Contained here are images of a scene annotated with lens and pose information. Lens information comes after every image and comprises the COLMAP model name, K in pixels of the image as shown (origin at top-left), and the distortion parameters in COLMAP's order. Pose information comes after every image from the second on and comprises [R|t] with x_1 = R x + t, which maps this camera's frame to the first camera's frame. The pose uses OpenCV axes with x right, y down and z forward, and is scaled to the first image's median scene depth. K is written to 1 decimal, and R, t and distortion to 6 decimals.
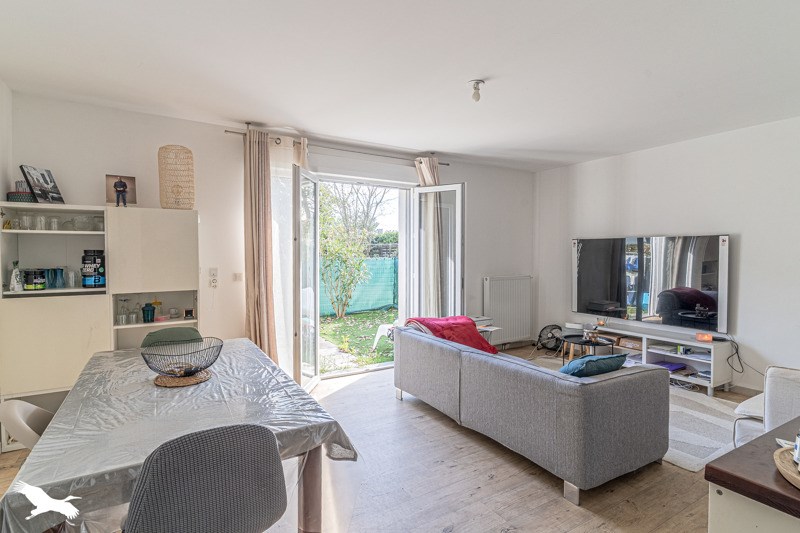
lens RADIAL K [[396.9, 0, 389.5], [0, 396.9, 263.4], [0, 0, 1]] dist [0.005757, -0.001387]
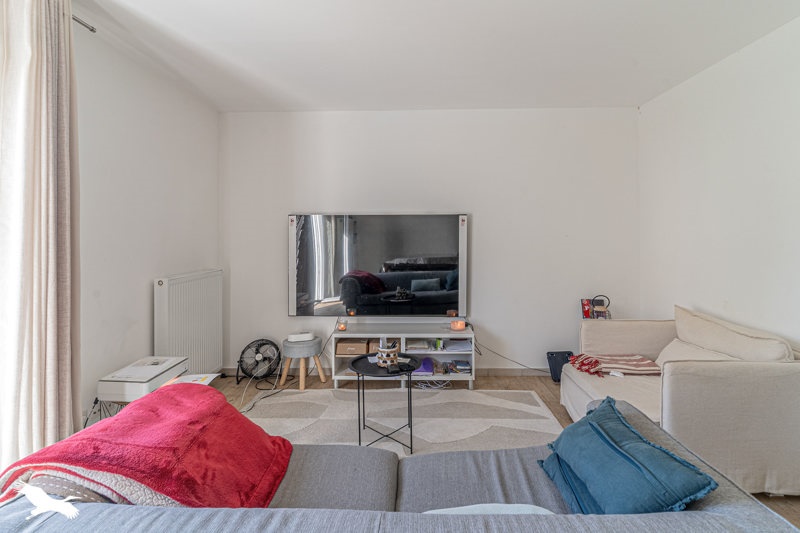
lens RADIAL K [[396.9, 0, 408.4], [0, 396.9, 230.5], [0, 0, 1]] dist [0.005757, -0.001387]
pose [[0.517310, 0.008387, 0.855757, -0.044518], [0.023582, 0.999433, -0.024051, -0.011370], [-0.855473, 0.032622, 0.516819, 0.542868]]
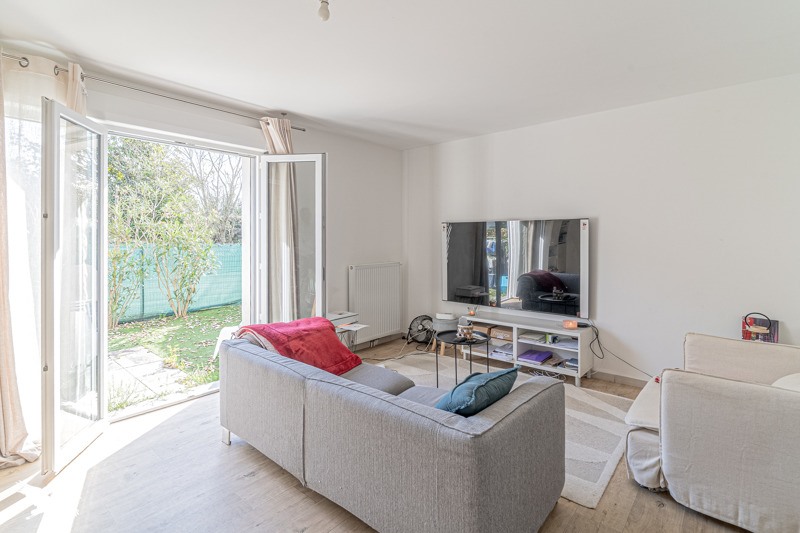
lens RADIAL K [[396.9, 0, 392.1], [0, 396.9, 242.6], [0, 0, 1]] dist [0.005757, -0.001387]
pose [[0.948612, -0.006009, 0.316385, 0.070193], [0.010522, 0.999866, -0.012558, -0.003893], [-0.316267, 0.015242, 0.948548, 0.194877]]
